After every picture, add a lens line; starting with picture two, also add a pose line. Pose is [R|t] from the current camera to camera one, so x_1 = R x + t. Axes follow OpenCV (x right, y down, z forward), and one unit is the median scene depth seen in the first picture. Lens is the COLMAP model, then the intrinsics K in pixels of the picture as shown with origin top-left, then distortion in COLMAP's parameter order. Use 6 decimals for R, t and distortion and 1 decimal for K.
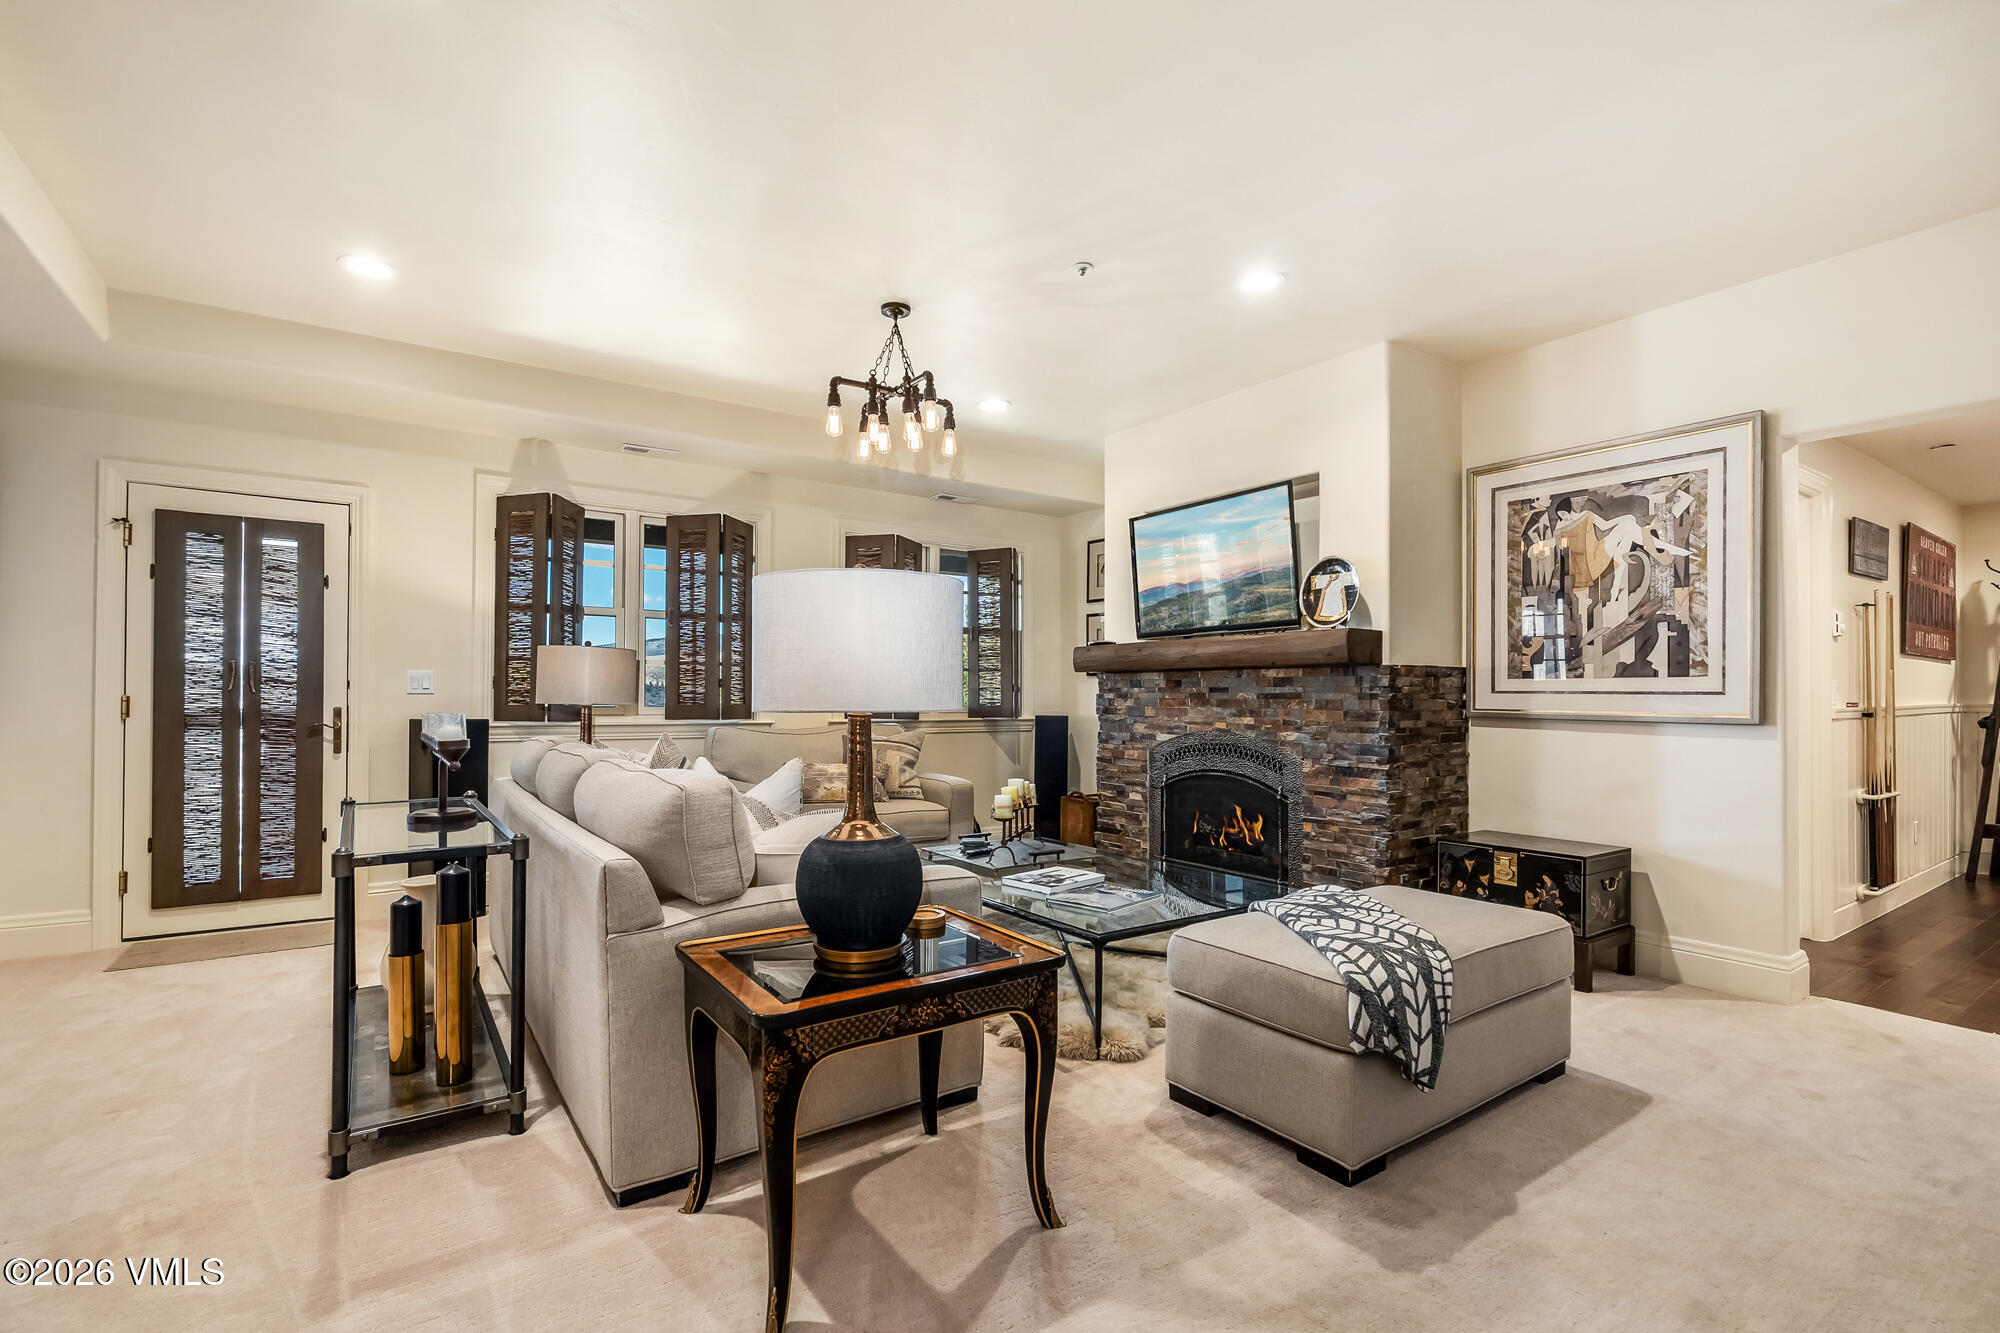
lens RADIAL K [[910.1, 0, 1009.0], [0, 910.1, 690.9], [0, 0, 1]] dist [-0.011460, -0.000006]
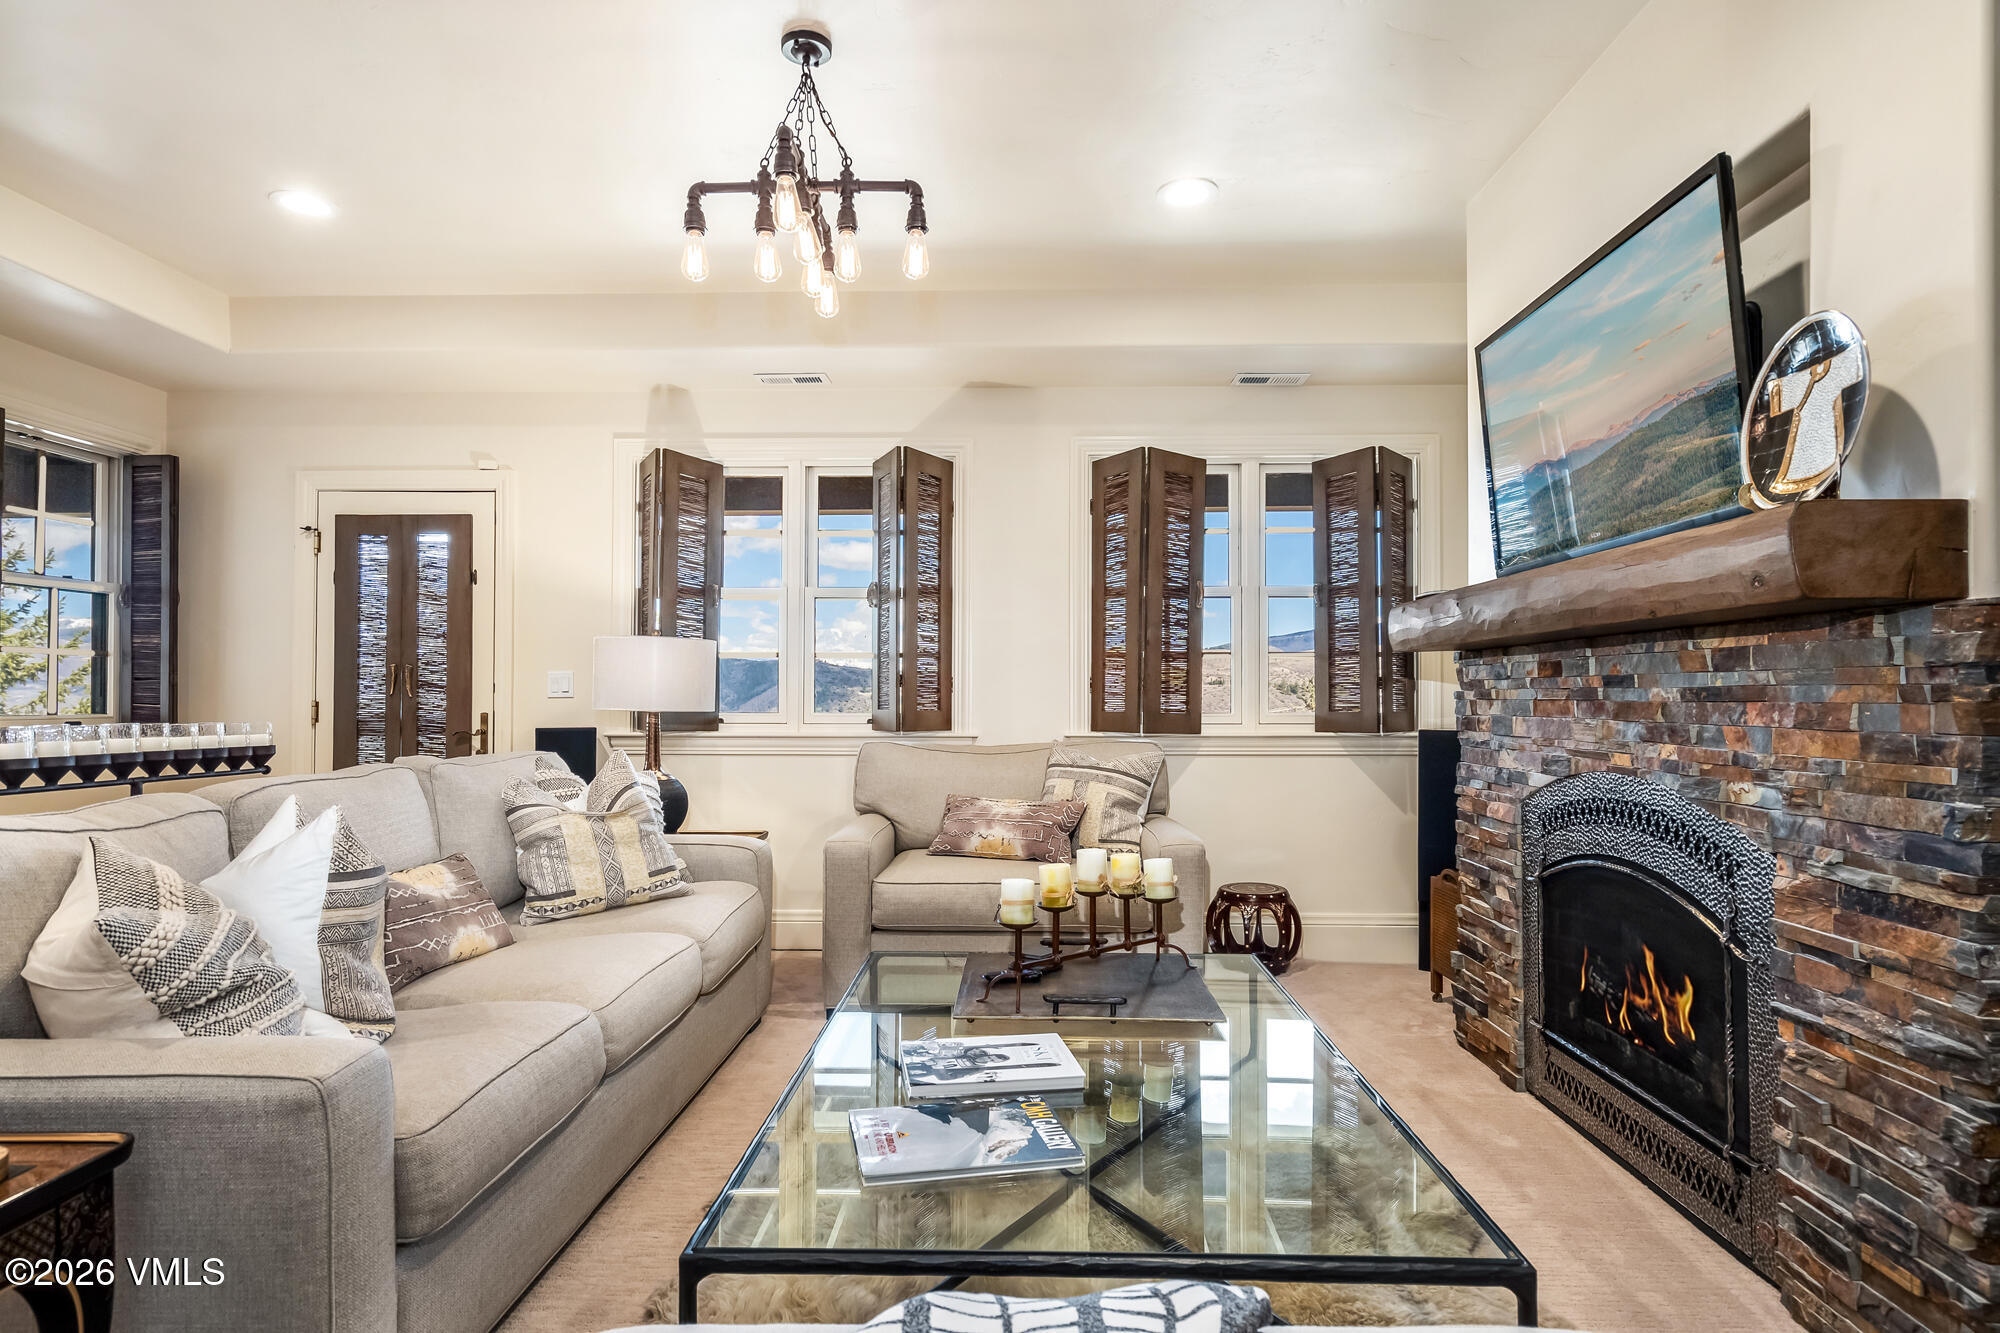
lens RADIAL K [[1081.4, 0, 1008.0], [0, 1081.4, 689.9], [0, 0, 1]] dist [0.003644, -0.000069]
pose [[0.804679, -0.008505, -0.593650, 0.342491], [0.007645, 0.999963, -0.003963, 0.003346], [0.593661, -0.001350, 0.804714, 0.437075]]
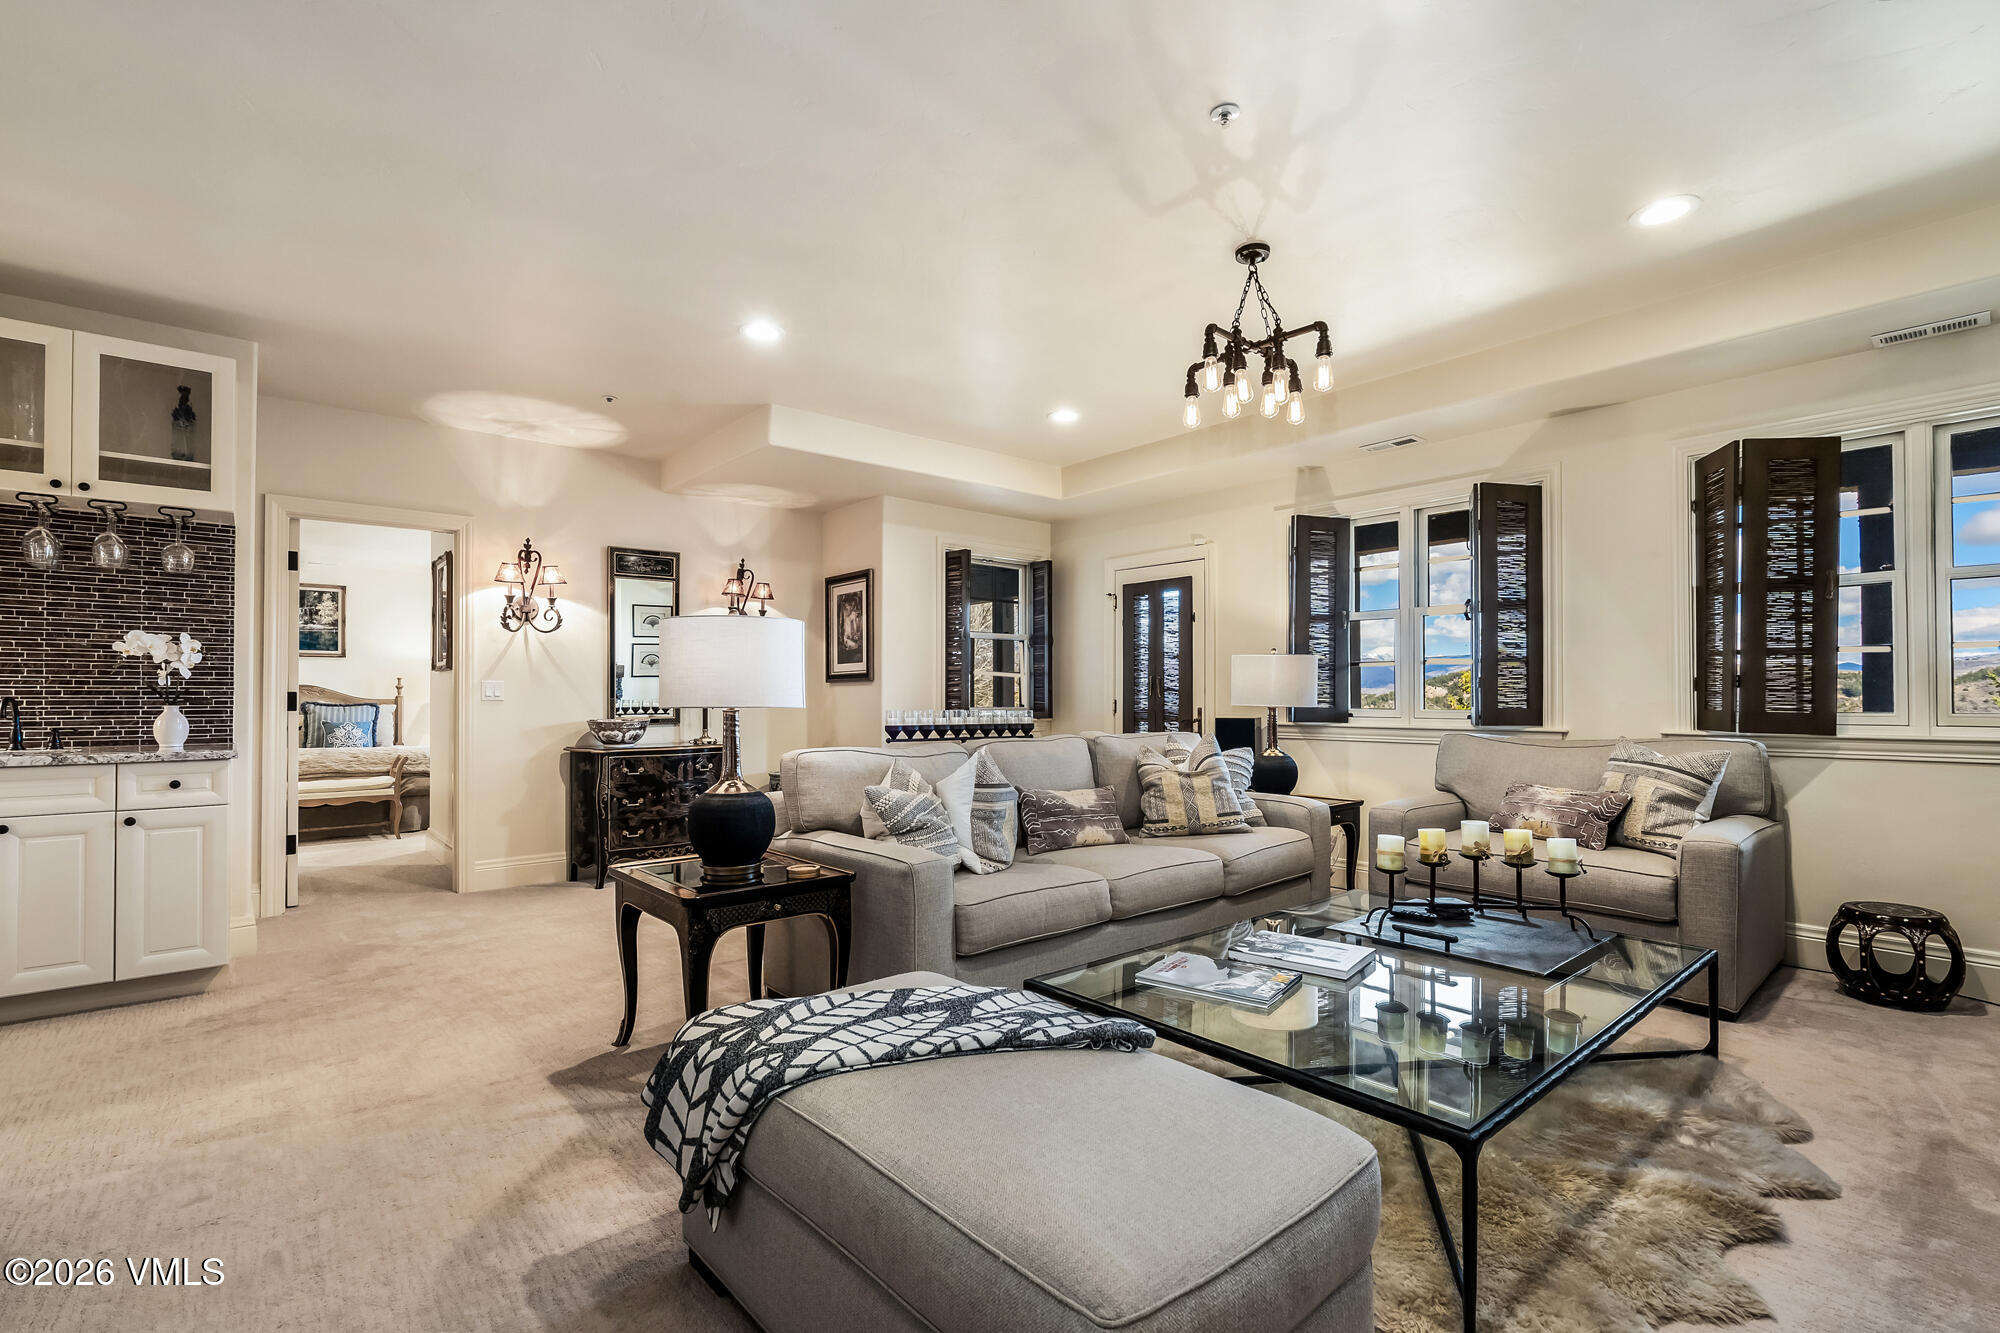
lens RADIAL K [[910.1, 0, 1009.0], [0, 910.1, 690.9], [0, 0, 1]] dist [-0.011460, -0.000006]
pose [[0.098779, -0.012883, -0.995026, 0.611869], [0.008983, 0.999887, -0.012054, 0.007002], [0.995069, -0.007748, 0.098884, 0.583717]]
